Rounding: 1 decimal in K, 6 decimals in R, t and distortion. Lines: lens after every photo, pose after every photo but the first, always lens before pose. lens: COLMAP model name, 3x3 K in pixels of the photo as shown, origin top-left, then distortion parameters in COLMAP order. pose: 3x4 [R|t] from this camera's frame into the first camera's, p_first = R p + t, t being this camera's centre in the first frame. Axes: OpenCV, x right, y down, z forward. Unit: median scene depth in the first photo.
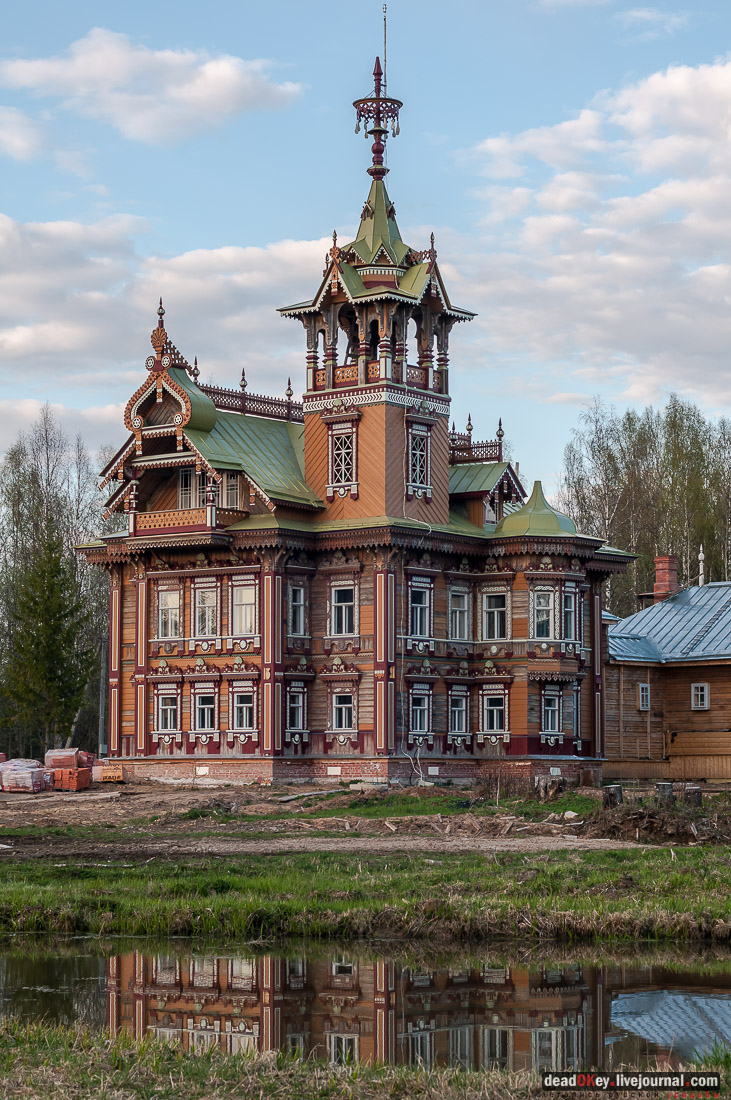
lens RADIAL K [[2448.5, 0, 363.4], [0, 2448.5, 557.1], [0, 0, 1]] dist [0.026051, 0.000000]
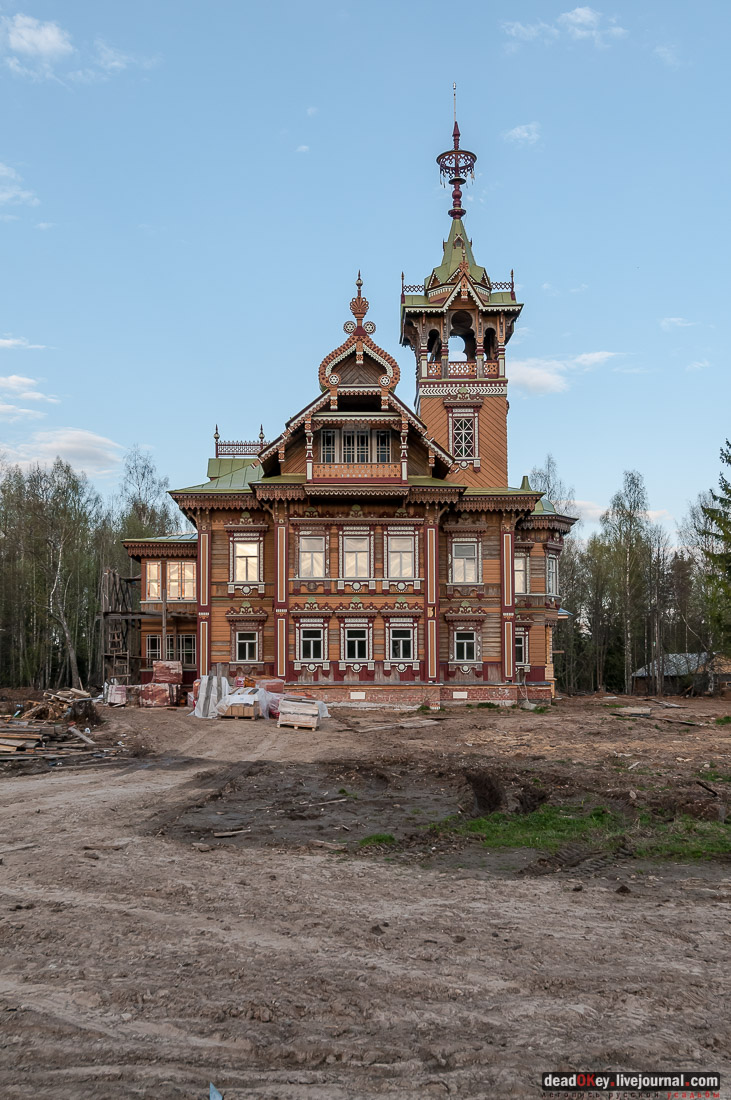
lens RADIAL K [[1132.7, 0, 326.6], [0, 1132.7, 609.2], [0, 0, 1]] dist [-0.004128, 0.000000]
pose [[0.782684, 0.039553, 0.621161, -0.404930], [-0.054501, 0.998501, 0.005092, 0.045309], [-0.620028, -0.037840, 0.783667, 0.598772]]
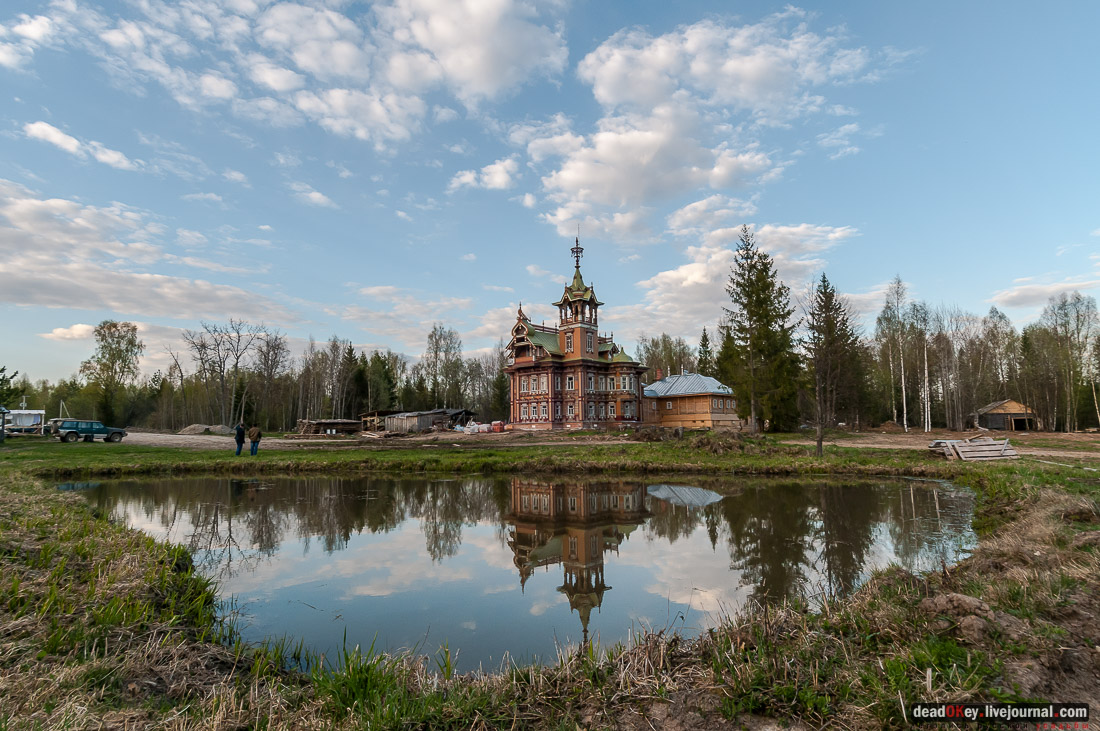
lens RADIAL K [[562.6, 0, 553.3], [0, 562.6, 356.6], [0, 0, 1]] dist [-0.002737, -0.000040]
pose [[0.996632, -0.024868, -0.078141, 0.034047], [0.021212, 0.998657, -0.047271, 0.021939], [0.079212, 0.045454, 0.995821, 0.141564]]
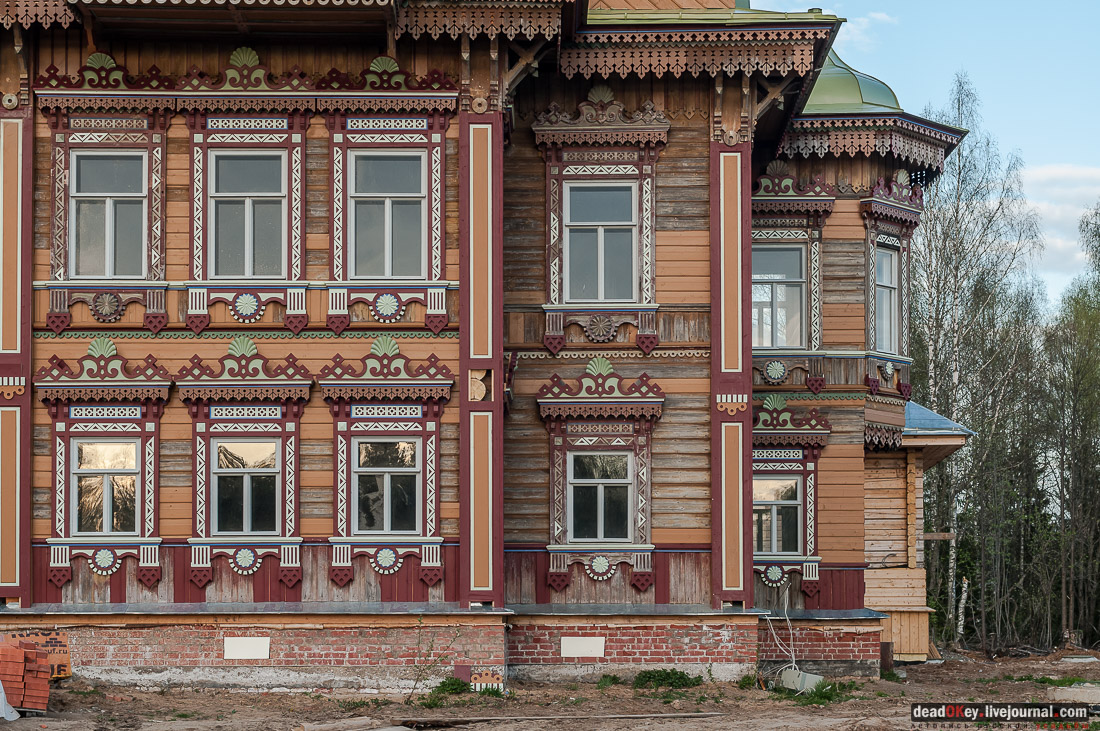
lens RADIAL K [[2448.5, 0, 532.7], [0, 2448.5, 515.6], [0, 0, 1]] dist [0.026051, 0.000000]
pose [[0.778760, 0.029741, 0.626617, -0.260069], [-0.055294, 0.998242, 0.021341, 0.057700], [-0.624881, -0.051268, 0.779035, 0.692786]]
